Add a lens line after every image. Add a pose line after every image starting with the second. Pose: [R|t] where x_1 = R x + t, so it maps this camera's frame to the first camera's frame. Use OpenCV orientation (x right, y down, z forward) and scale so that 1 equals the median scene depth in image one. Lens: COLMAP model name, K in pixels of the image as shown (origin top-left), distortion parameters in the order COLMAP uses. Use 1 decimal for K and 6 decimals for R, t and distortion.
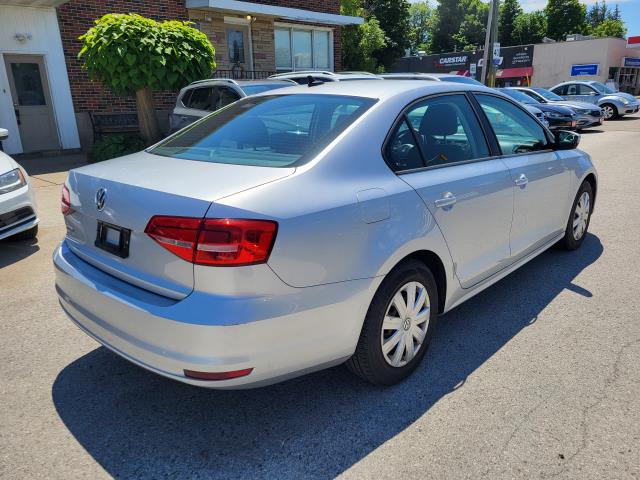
lens RADIAL K [[486.0, 0, 327.4], [0, 486.0, 236.6], [0, 0, 1]] dist [0.086522, -0.064075]
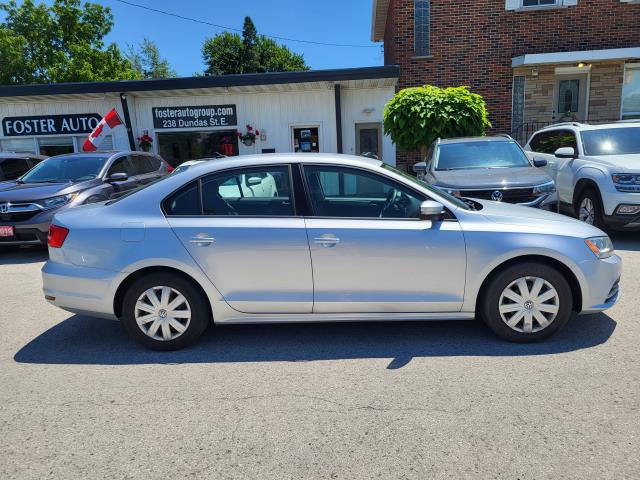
lens RADIAL K [[486.0, 0, 327.4], [0, 486.0, 236.6], [0, 0, 1]] dist [0.086522, -0.064075]
pose [[0.645763, 0.127716, -0.752781, 0.441073], [-0.192435, 0.981309, 0.001410, -0.043774], [0.738891, 0.143951, 0.658269, 0.088162]]
